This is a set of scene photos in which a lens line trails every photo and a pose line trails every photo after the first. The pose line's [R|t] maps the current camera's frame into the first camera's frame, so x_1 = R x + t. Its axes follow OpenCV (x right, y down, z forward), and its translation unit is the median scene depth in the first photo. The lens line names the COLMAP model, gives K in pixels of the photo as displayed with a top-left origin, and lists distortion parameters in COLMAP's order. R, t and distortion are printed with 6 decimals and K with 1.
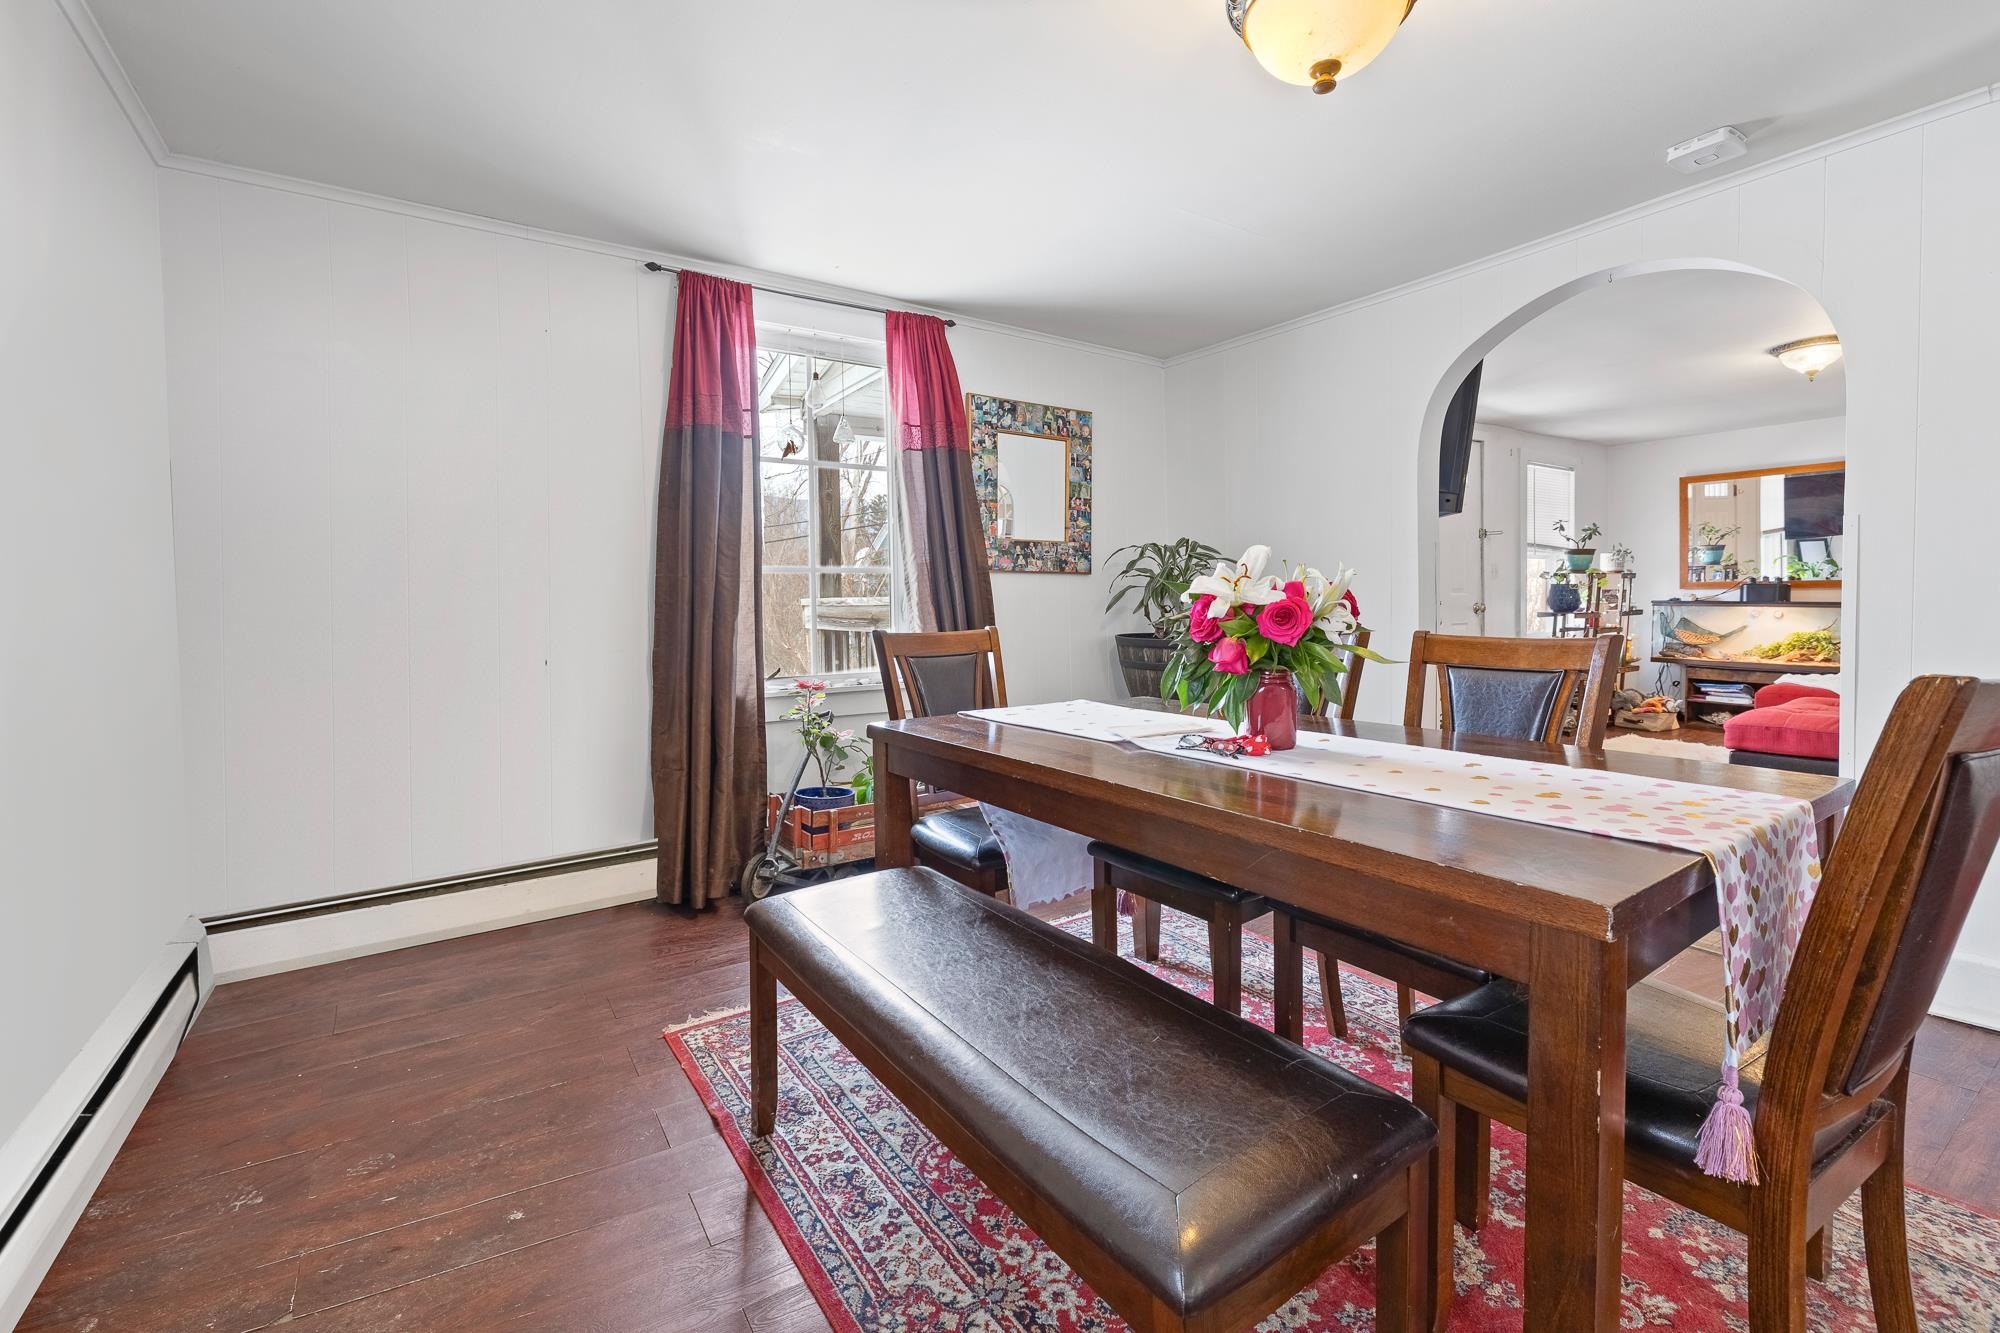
lens RADIAL K [[859.3, 0, 1009.6], [0, 859.3, 626.7], [0, 0, 1]] dist [0.000021, 0.000039]
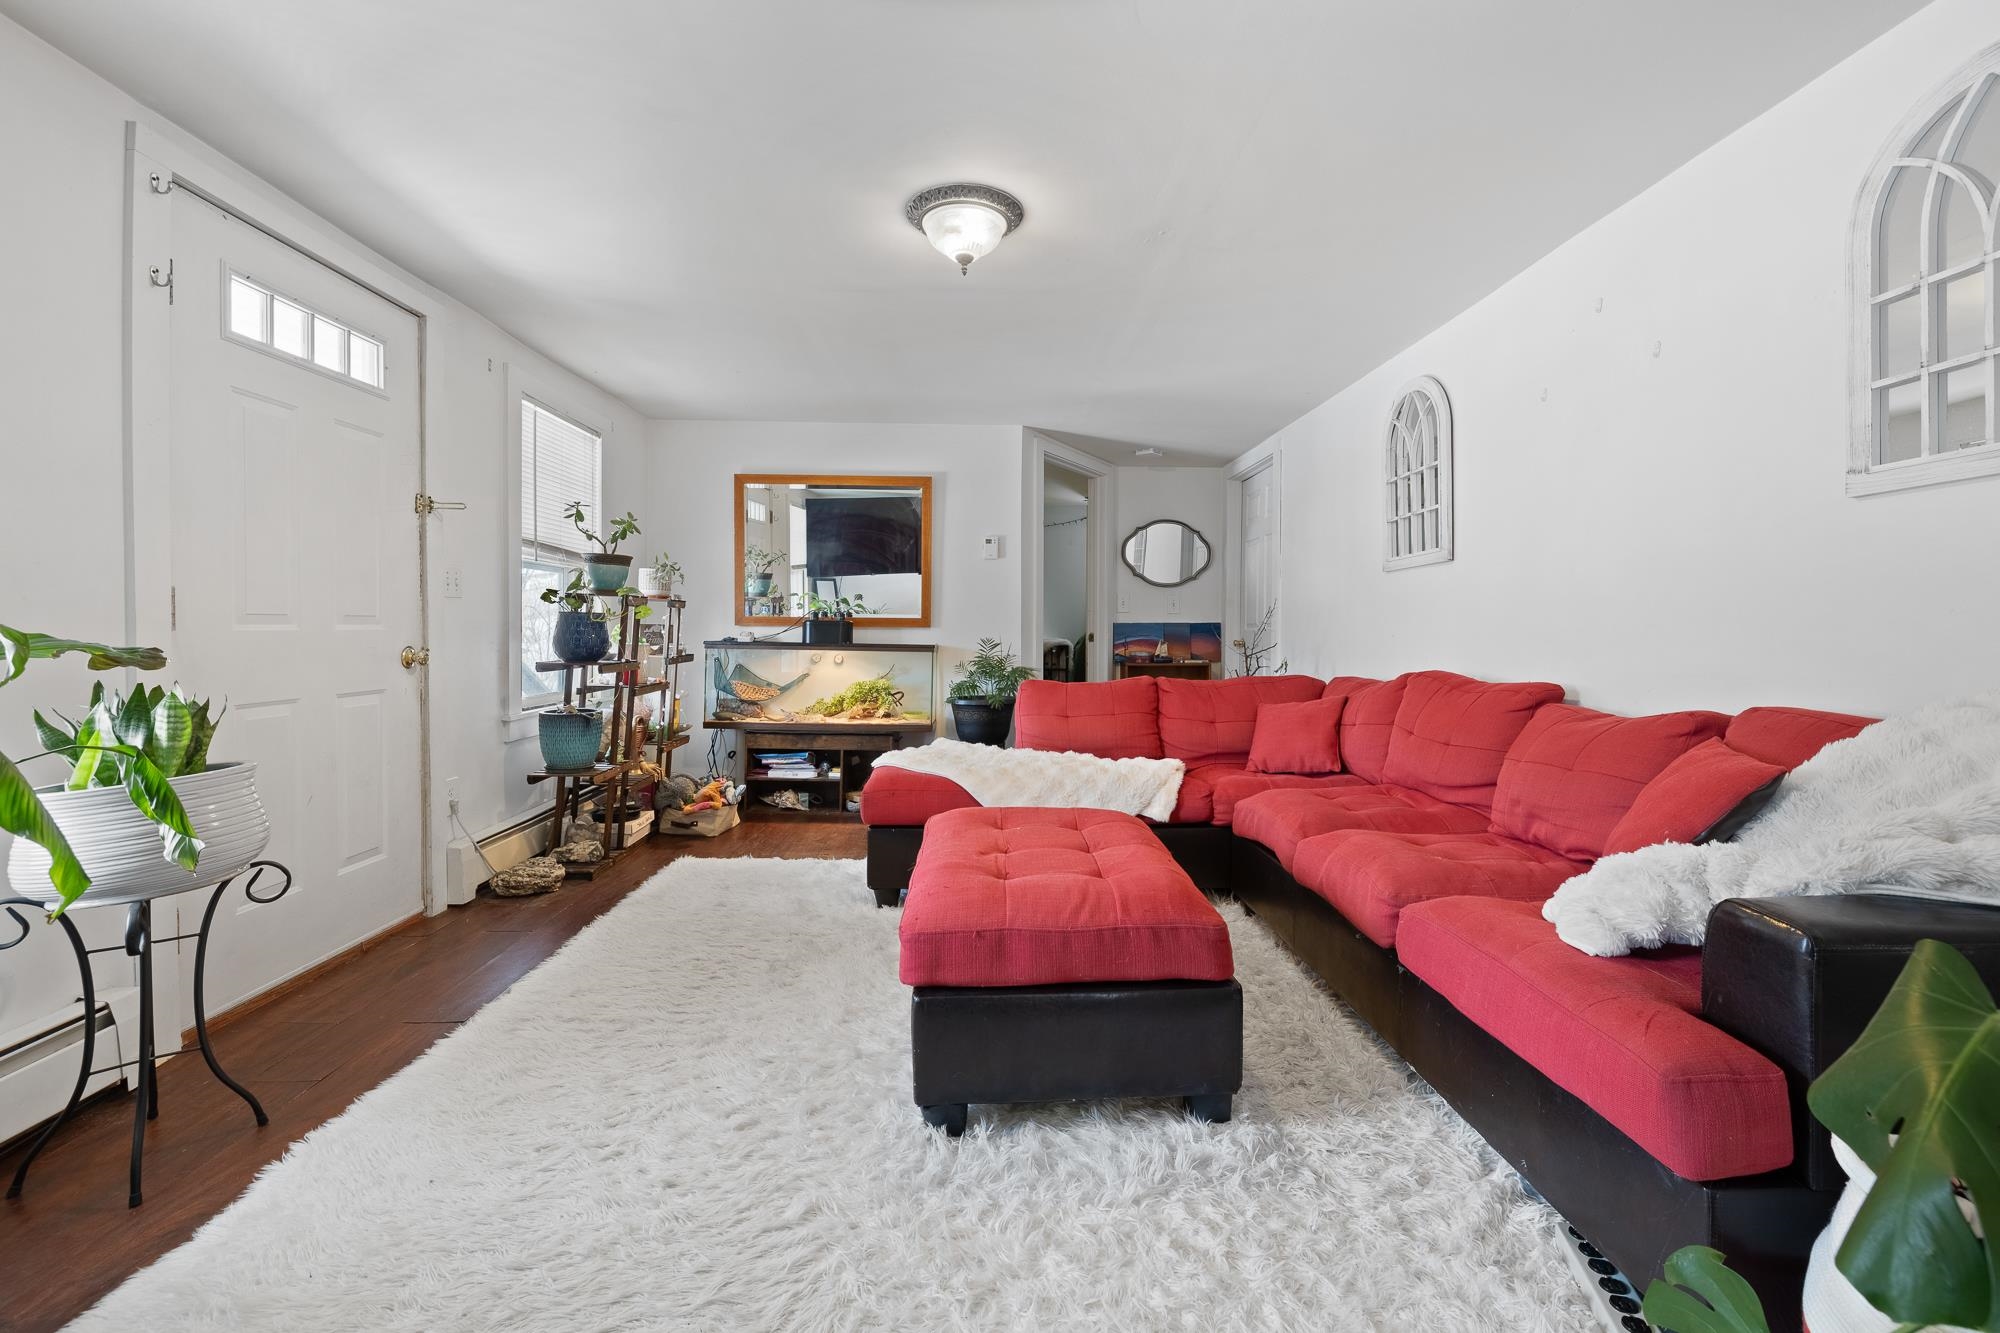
lens RADIAL K [[859.3, 0, 1009.6], [0, 859.3, 626.7], [0, 0, 1]] dist [0.000021, 0.000039]
pose [[0.528438, 0.016748, 0.848807, 0.297842], [0.017274, 0.999386, -0.030474, -0.017285], [-0.848796, 0.030766, 0.527824, 0.438863]]
